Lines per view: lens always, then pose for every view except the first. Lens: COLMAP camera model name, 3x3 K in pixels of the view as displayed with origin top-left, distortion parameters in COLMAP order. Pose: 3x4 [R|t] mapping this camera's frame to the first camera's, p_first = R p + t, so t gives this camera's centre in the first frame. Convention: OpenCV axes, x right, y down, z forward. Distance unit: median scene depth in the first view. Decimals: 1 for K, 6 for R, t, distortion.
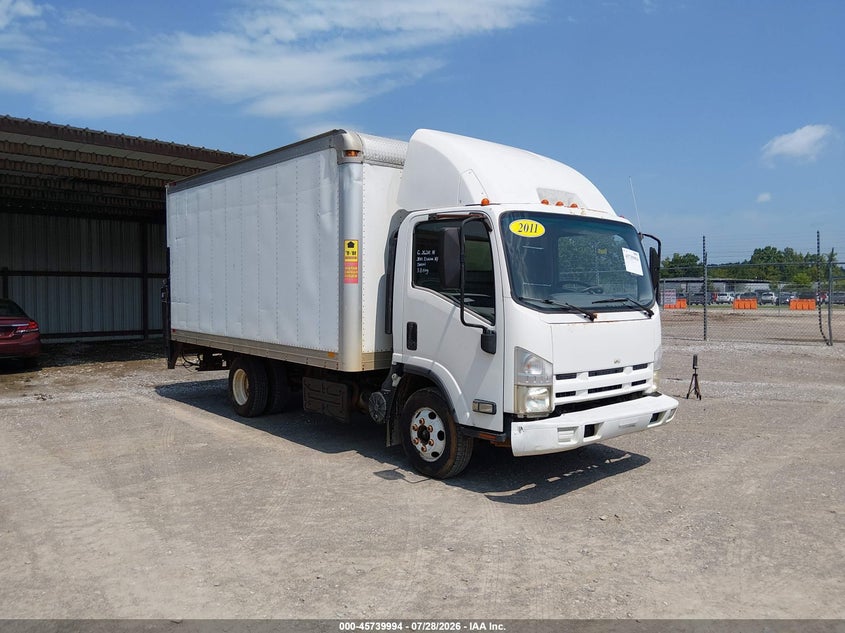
lens RADIAL K [[632.4, 0, 422.5], [0, 632.4, 316.5], [0, 0, 1]] dist [0.000878, 0.000468]
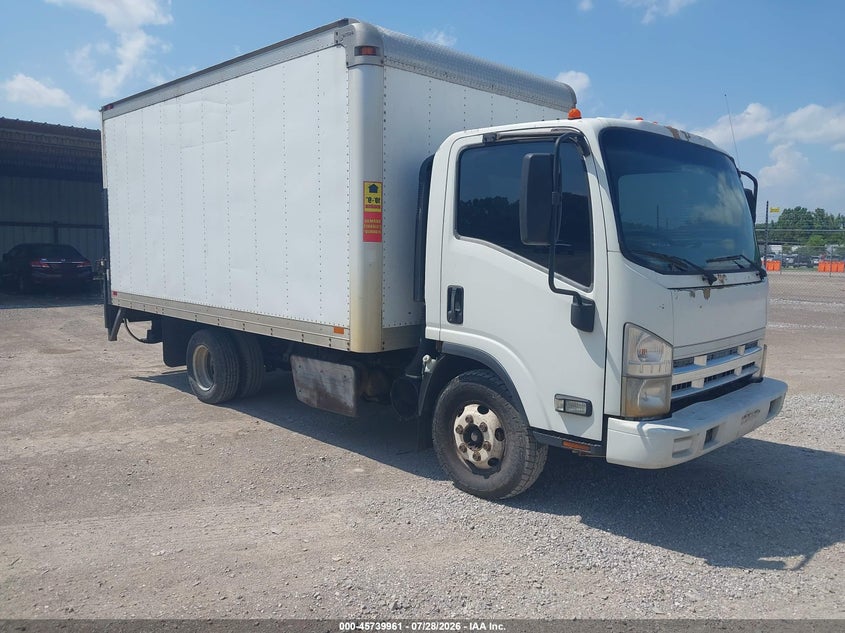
lens RADIAL K [[670.5, 0, 422.2], [0, 670.5, 326.6], [0, 0, 1]] dist [-0.001911, 0.000520]
pose [[0.998038, -0.000777, 0.062612, -0.107552], [-0.003886, 0.997227, 0.074316, -0.001342], [-0.062496, -0.074413, 0.995267, 0.235654]]
